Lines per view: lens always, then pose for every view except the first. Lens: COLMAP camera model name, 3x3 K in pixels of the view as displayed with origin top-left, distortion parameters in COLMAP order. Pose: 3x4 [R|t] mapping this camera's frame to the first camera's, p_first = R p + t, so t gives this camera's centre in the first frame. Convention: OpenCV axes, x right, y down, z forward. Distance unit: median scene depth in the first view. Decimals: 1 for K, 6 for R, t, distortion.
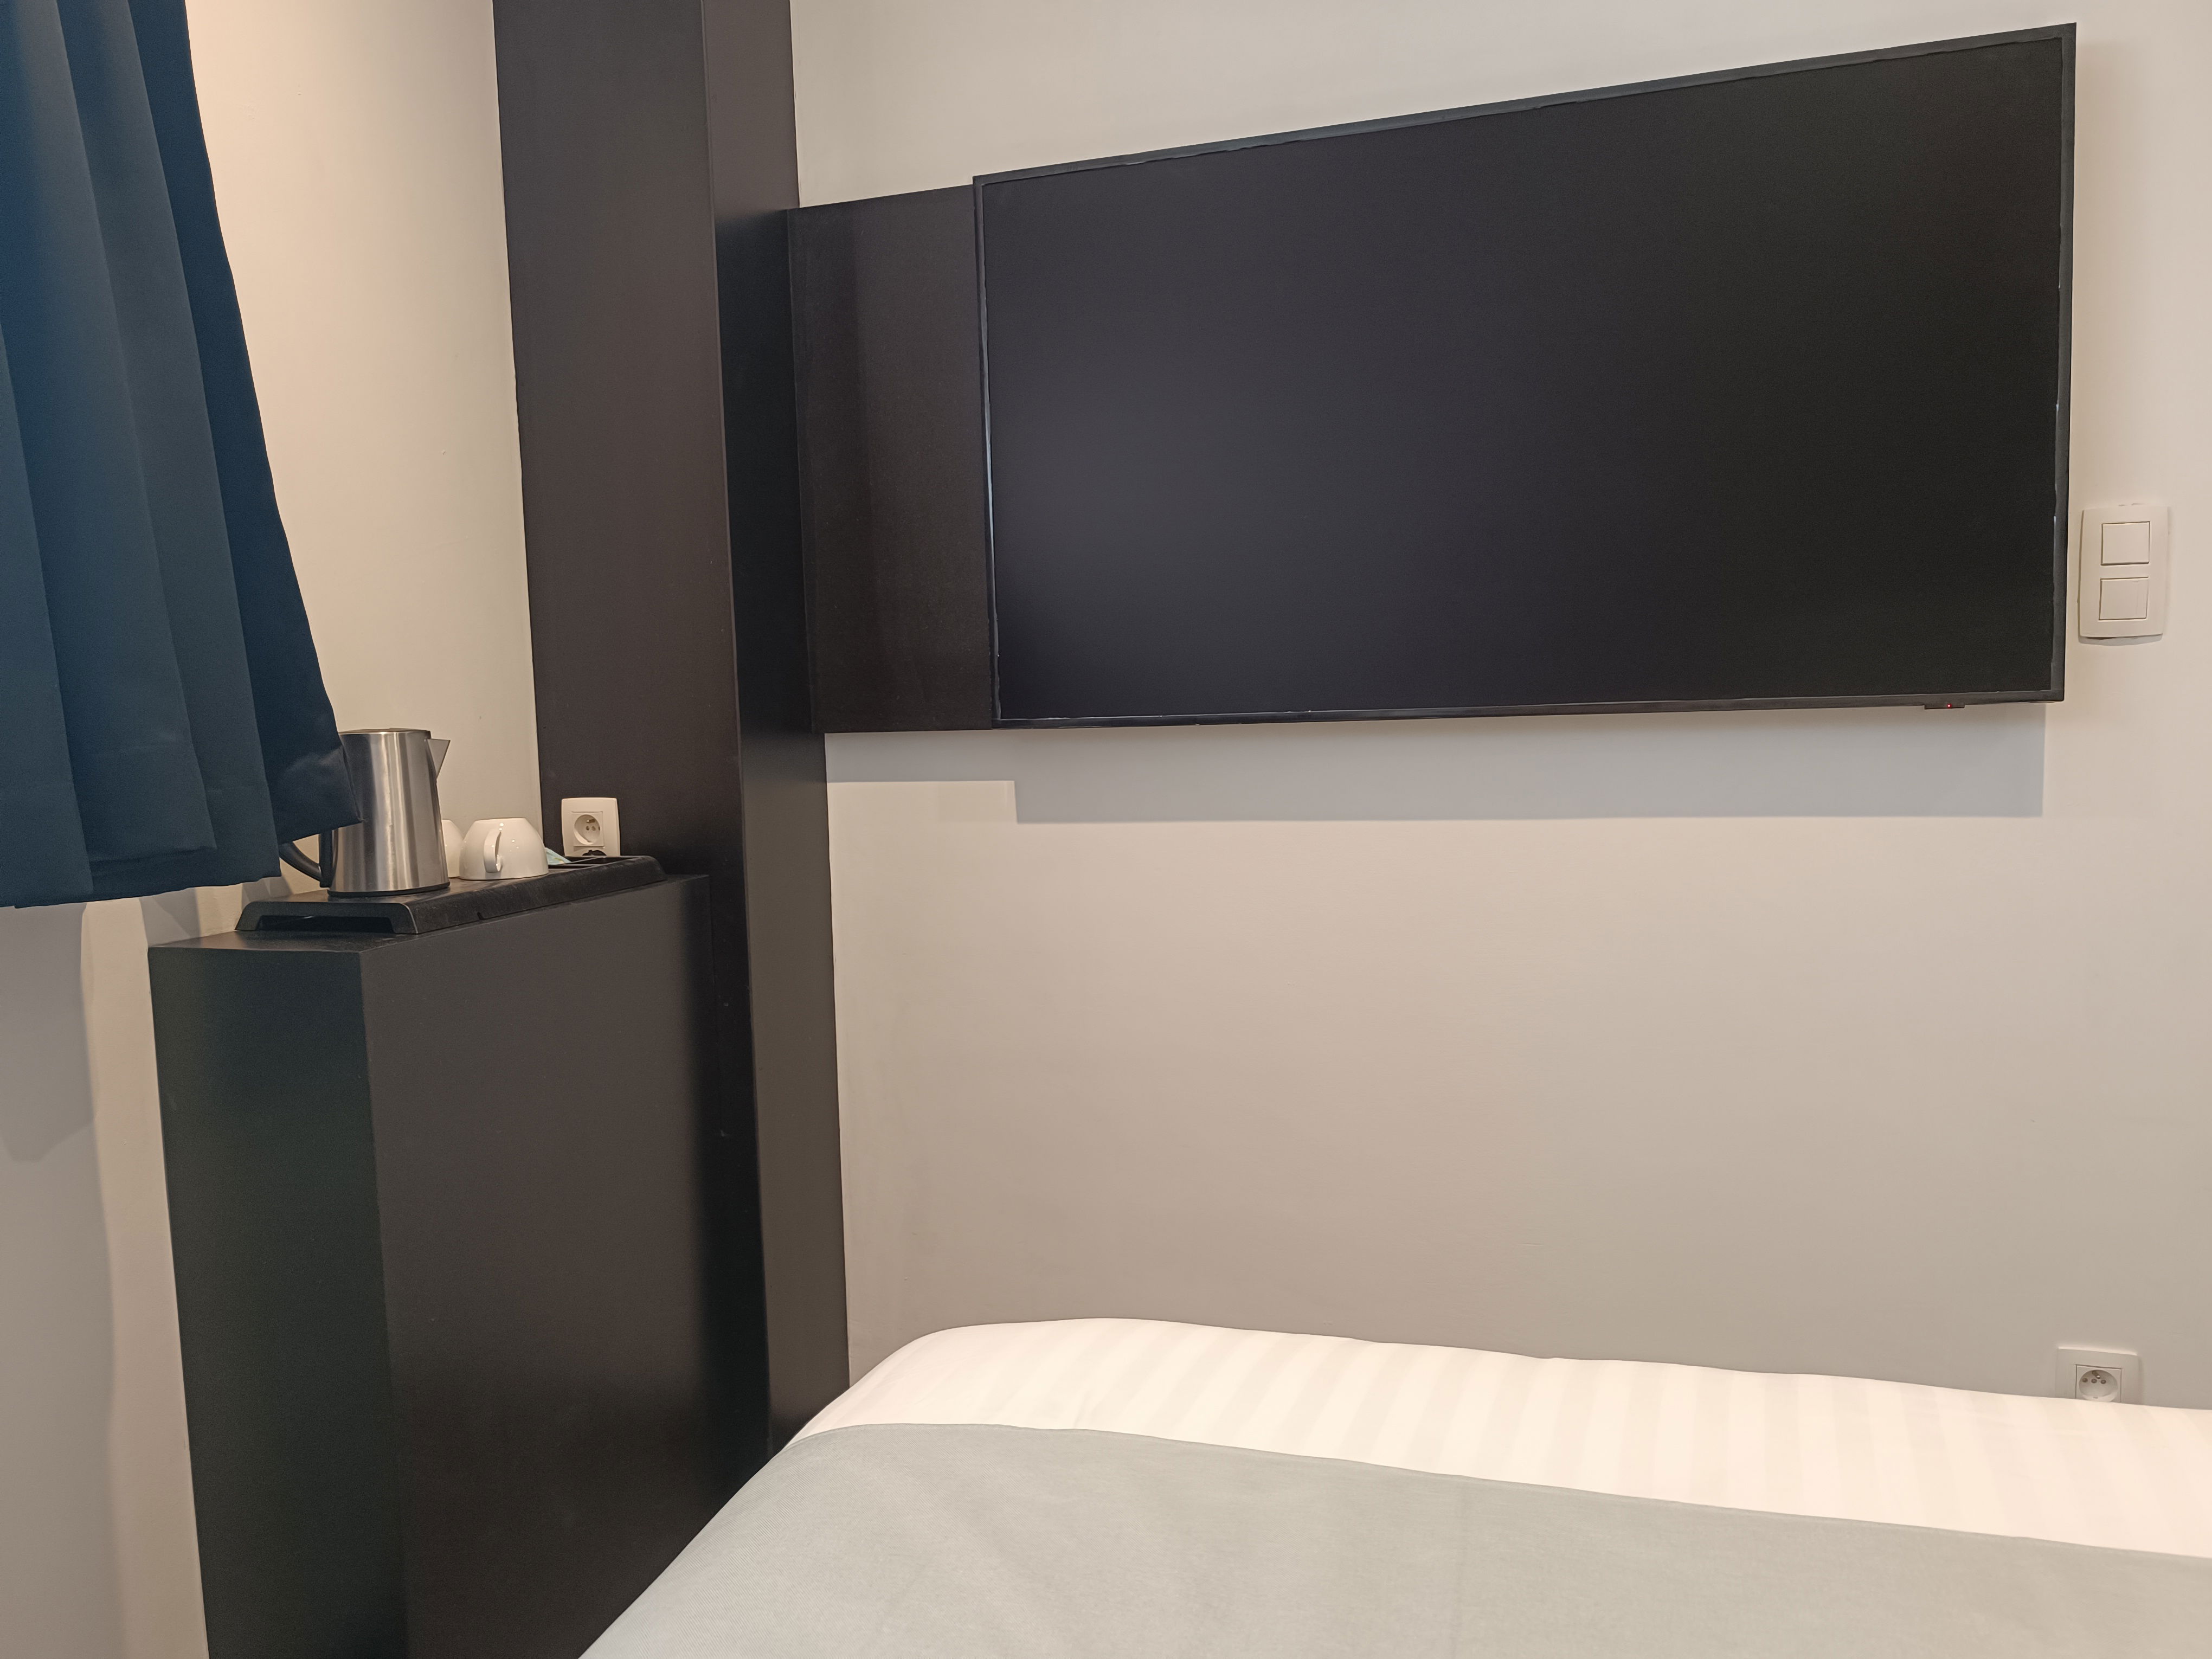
lens RADIAL K [[1532.3, 0, 1109.6], [0, 1532.3, 833.1], [0, 0, 1]] dist [0.001941, 0.002818]
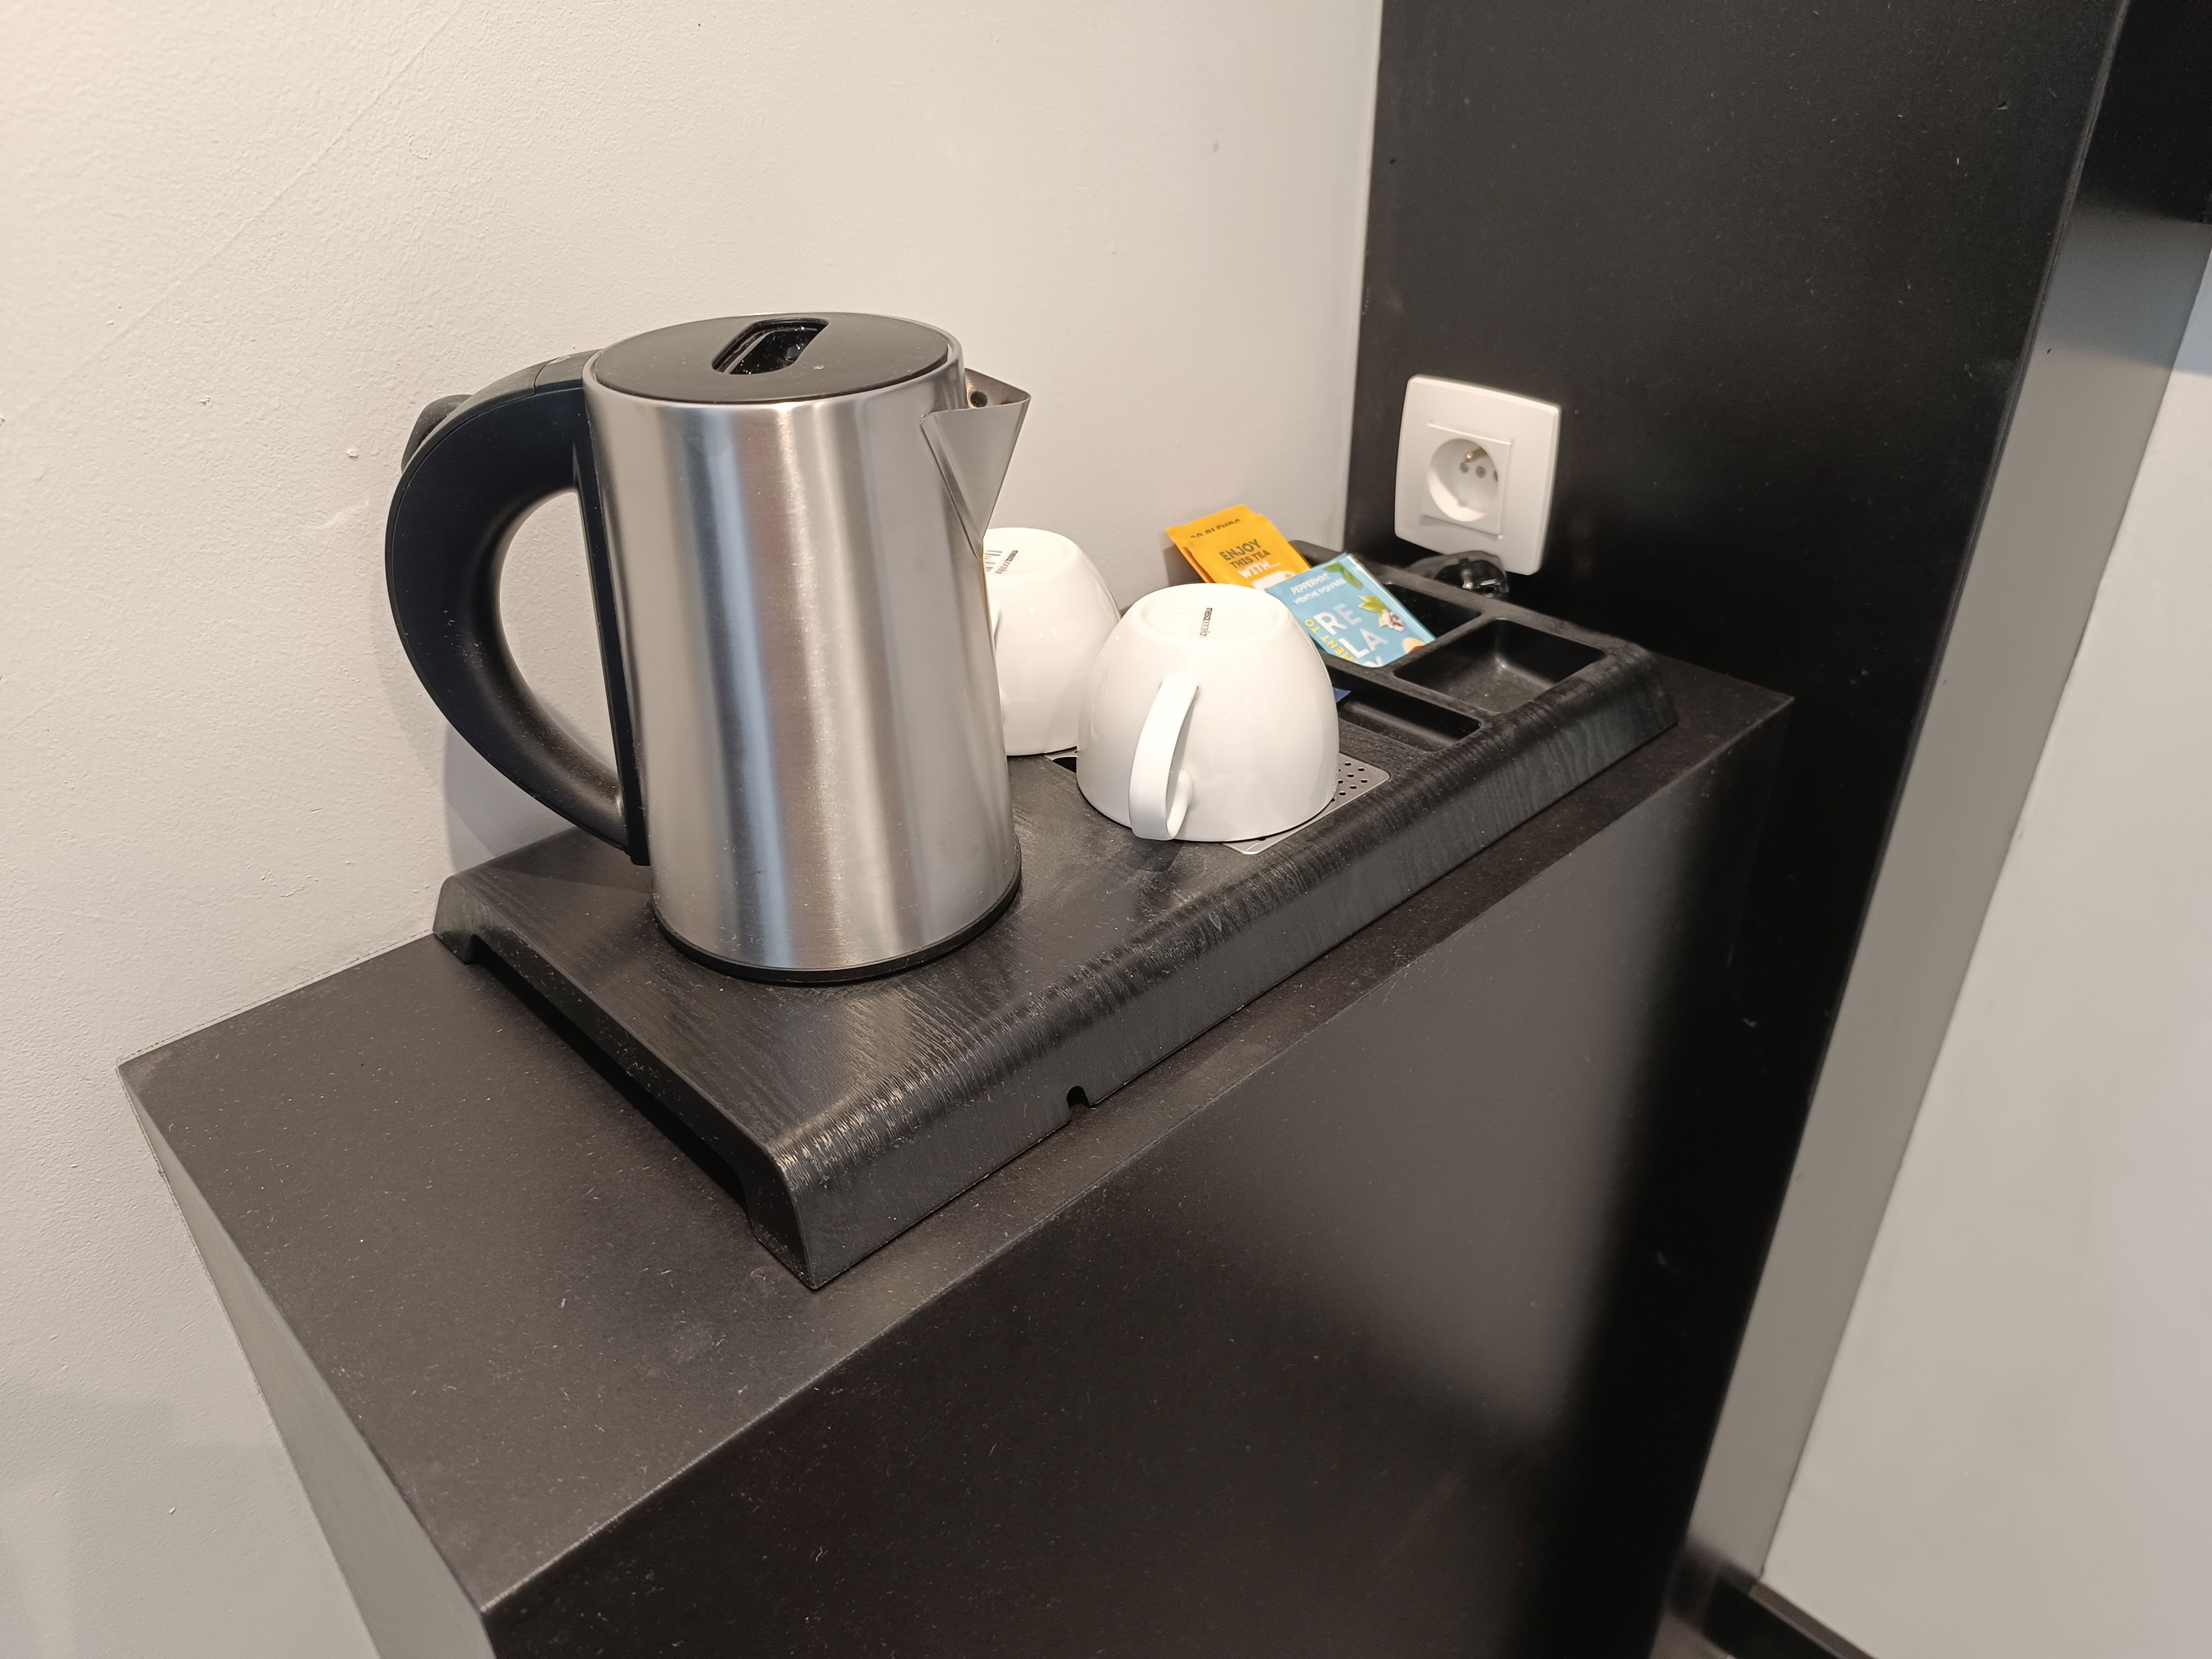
lens RADIAL K [[1532.3, 0, 1103.6], [0, 1532.3, 831.6], [0, 0, 1]] dist [0.001941, 0.002818]
pose [[0.869098, 0.269474, -0.414793, -0.240769], [-0.053975, 0.885232, 0.462007, -0.092664], [0.491687, -0.379141, 0.783898, 0.636595]]
